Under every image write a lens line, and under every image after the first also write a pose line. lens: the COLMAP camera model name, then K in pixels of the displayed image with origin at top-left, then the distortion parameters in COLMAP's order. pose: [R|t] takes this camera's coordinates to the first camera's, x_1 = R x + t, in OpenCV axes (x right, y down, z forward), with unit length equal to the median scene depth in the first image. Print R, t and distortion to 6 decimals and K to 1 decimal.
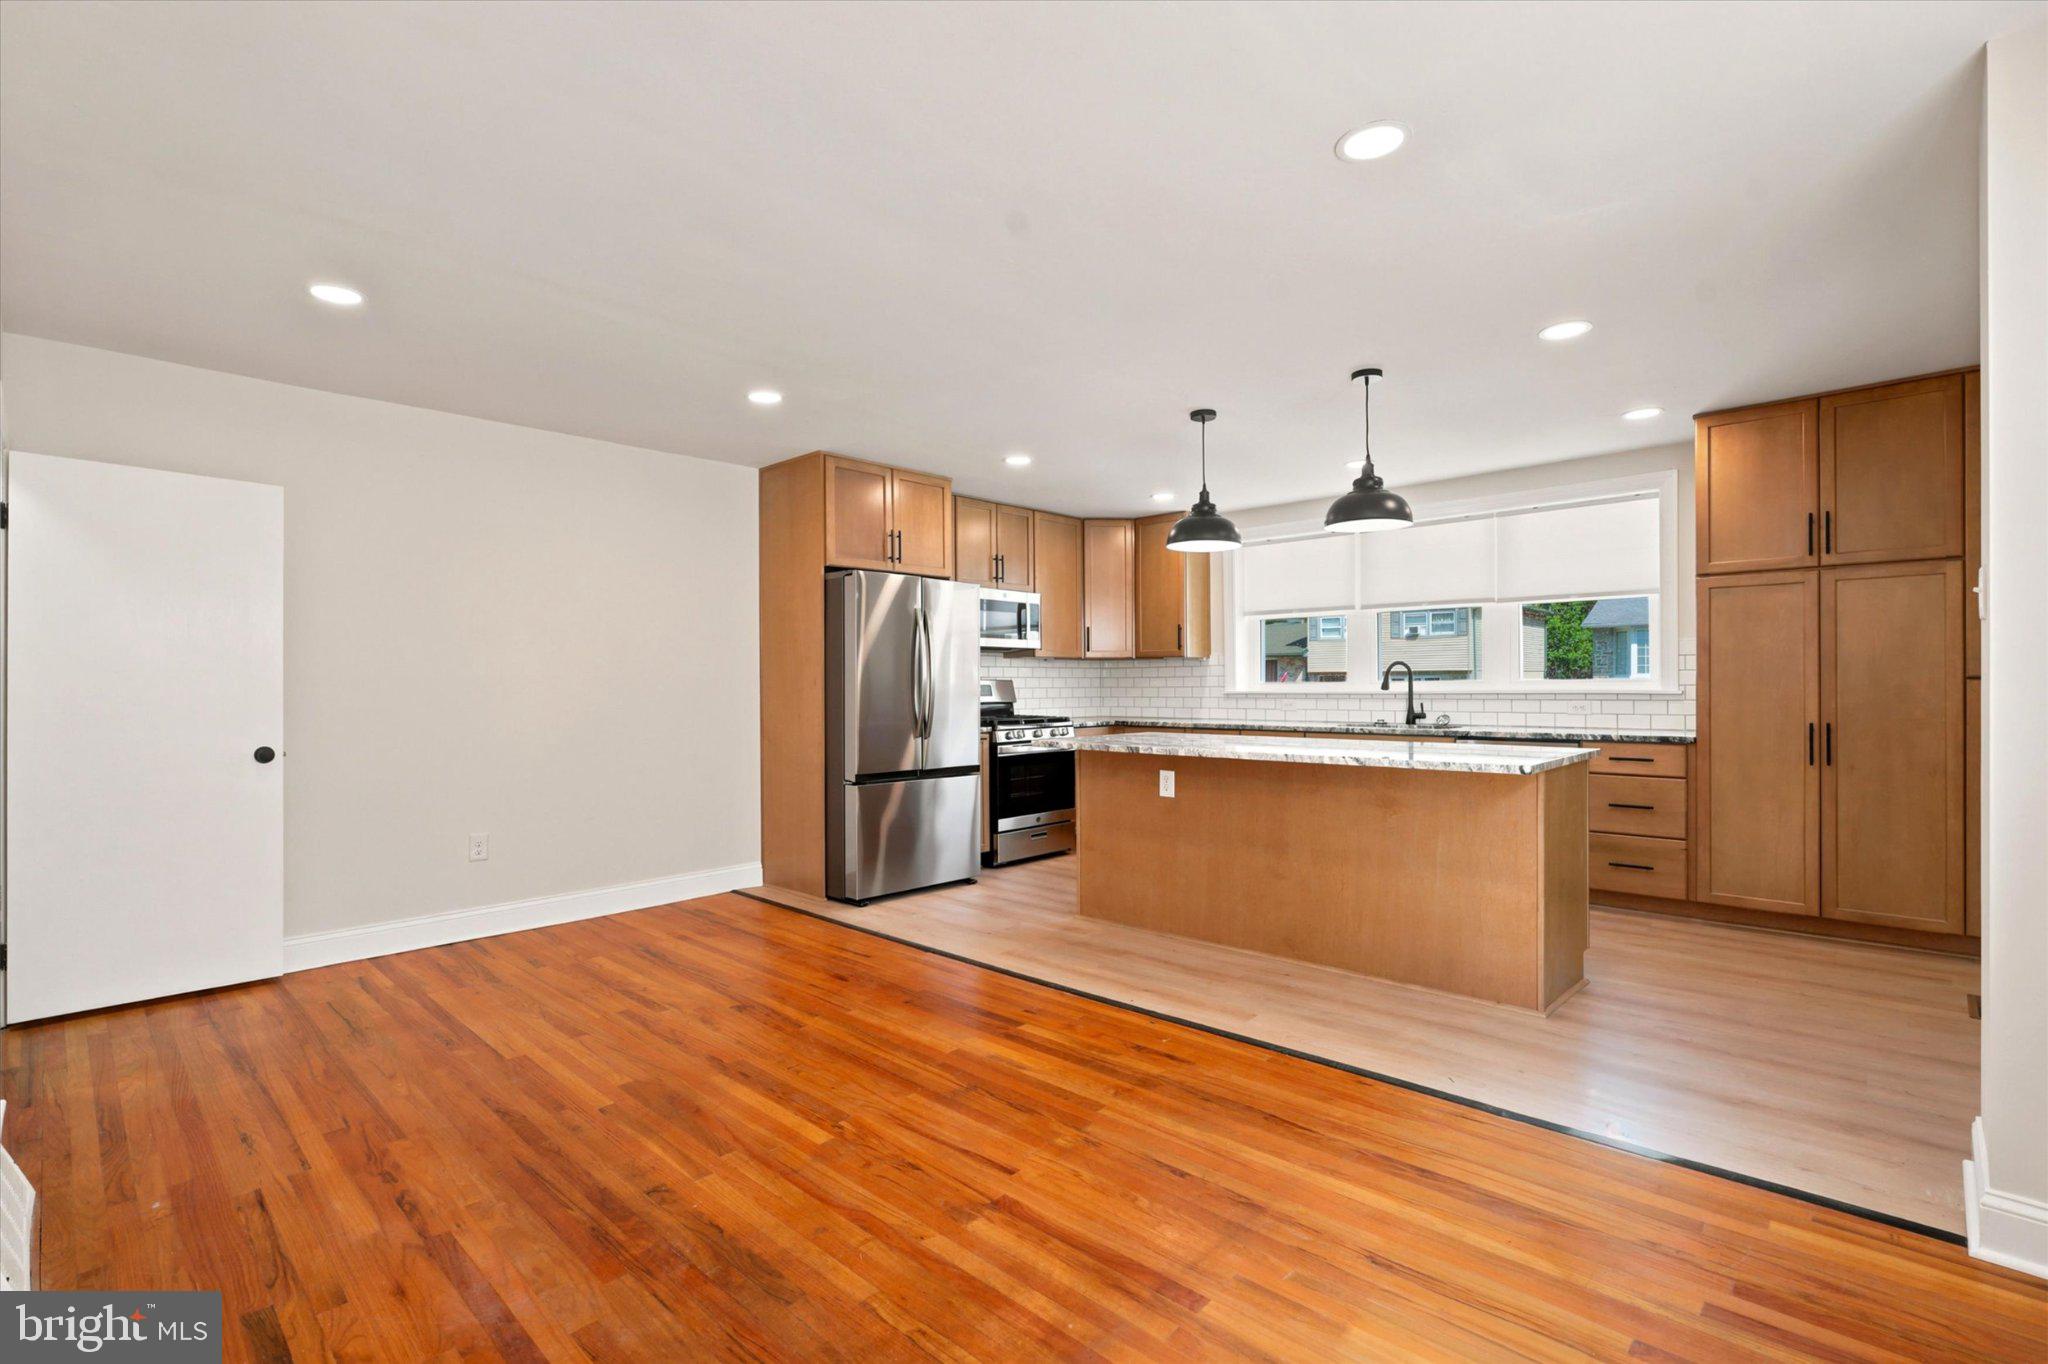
lens RADIAL K [[931.4, 0, 1038.2], [0, 931.4, 680.3], [0, 0, 1]] dist [-0.002894, 0.000118]
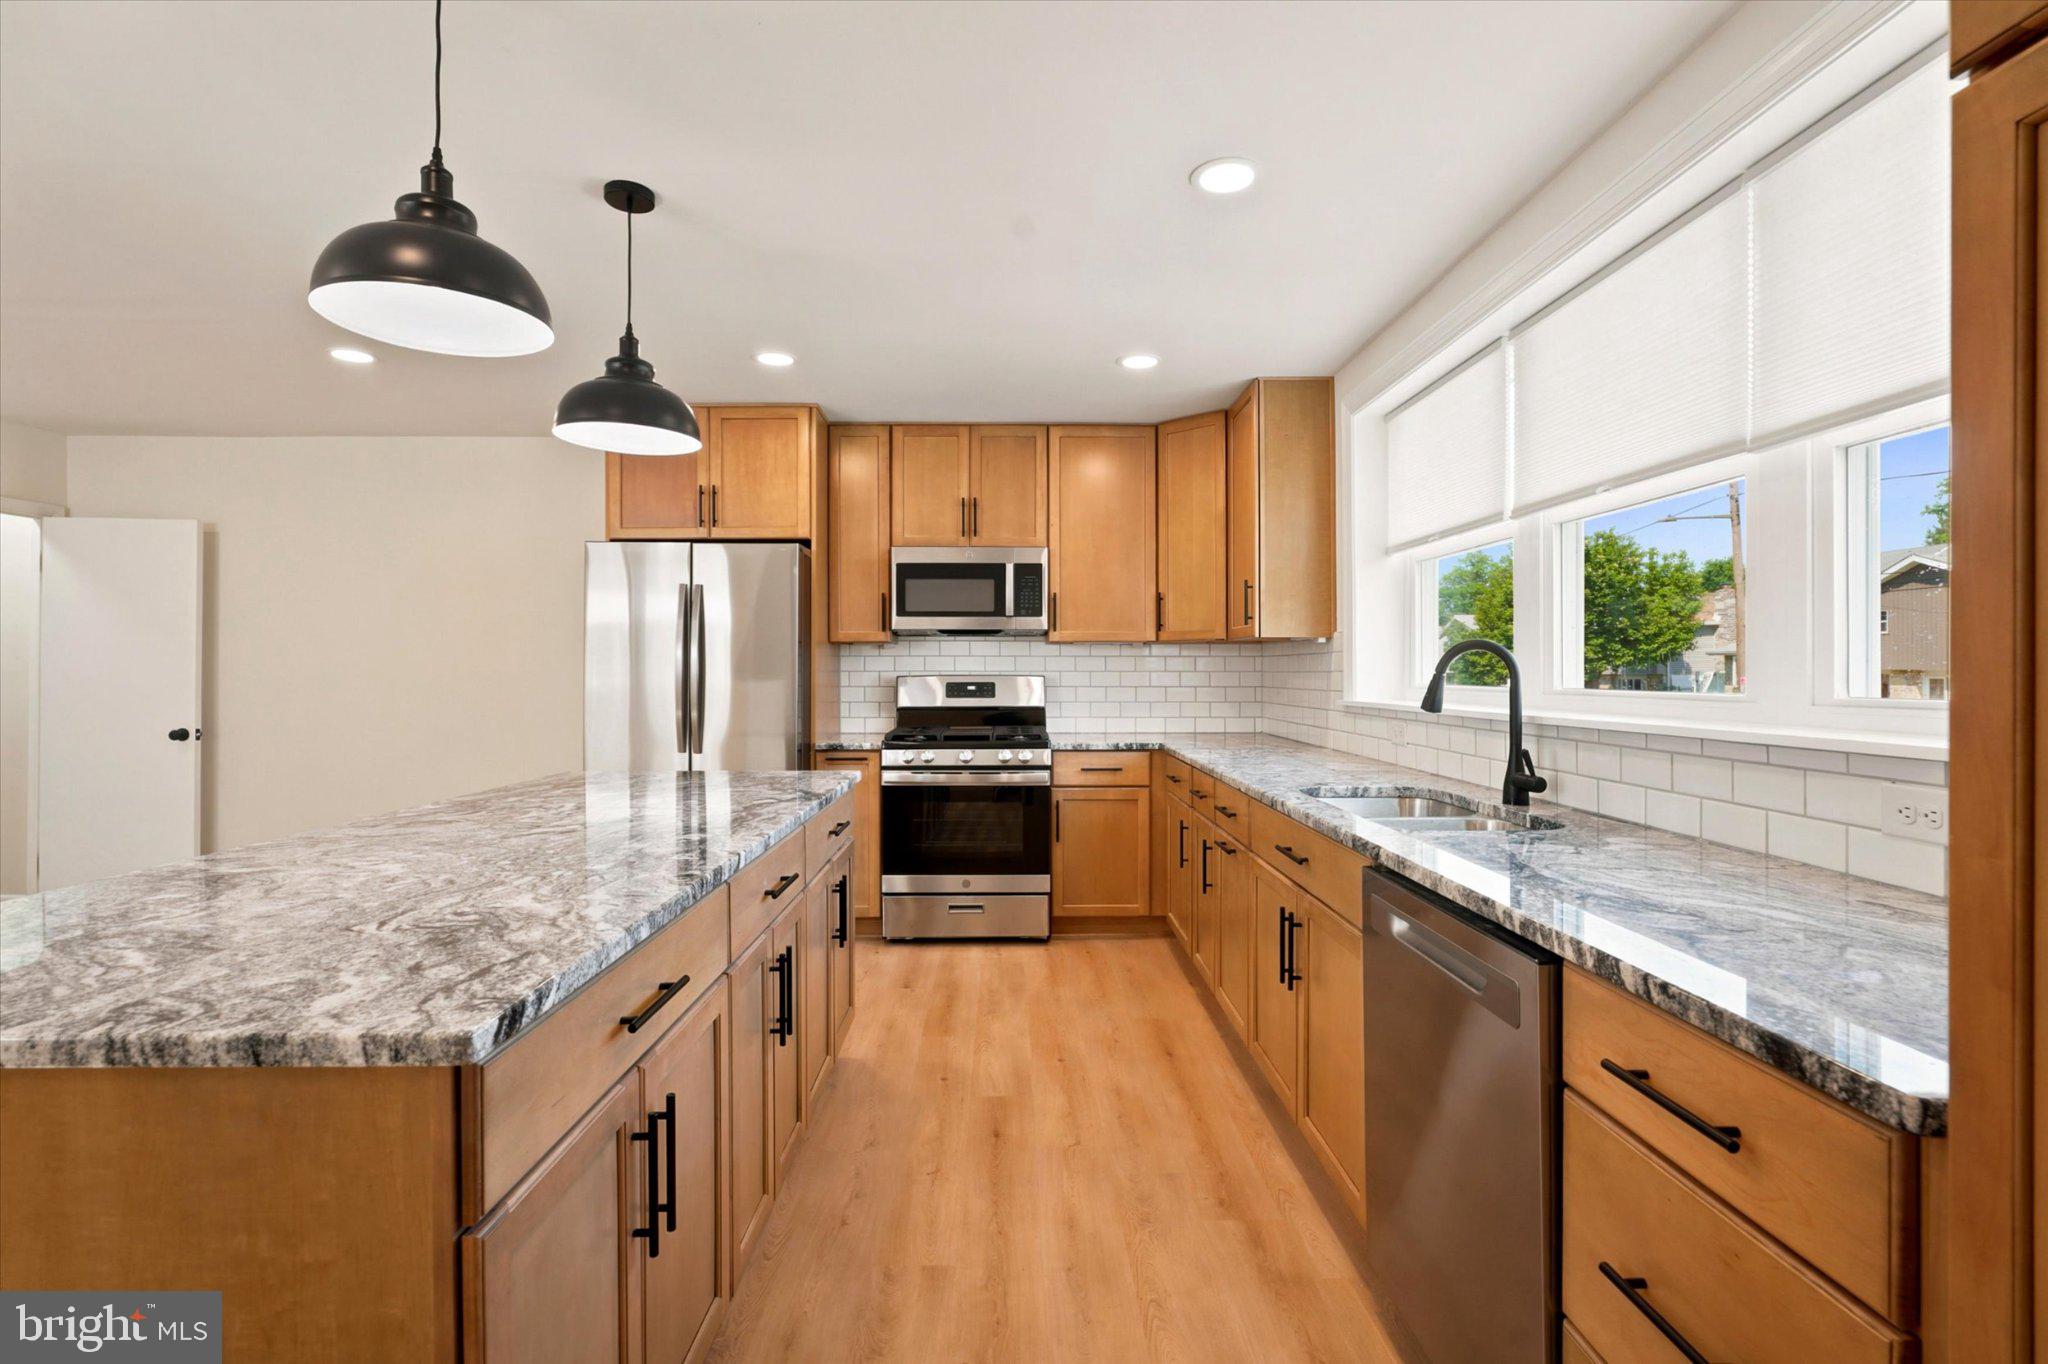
lens RADIAL K [[931.4, 0, 1024.0], [0, 931.4, 664.1], [0, 0, 1]] dist [-0.002894, 0.000118]
pose [[0.698593, 0.000633, -0.715519, 0.534035], [-0.000904, 1.000000, 0.000002, -0.009862], [0.715519, 0.000646, 0.698593, 0.582711]]
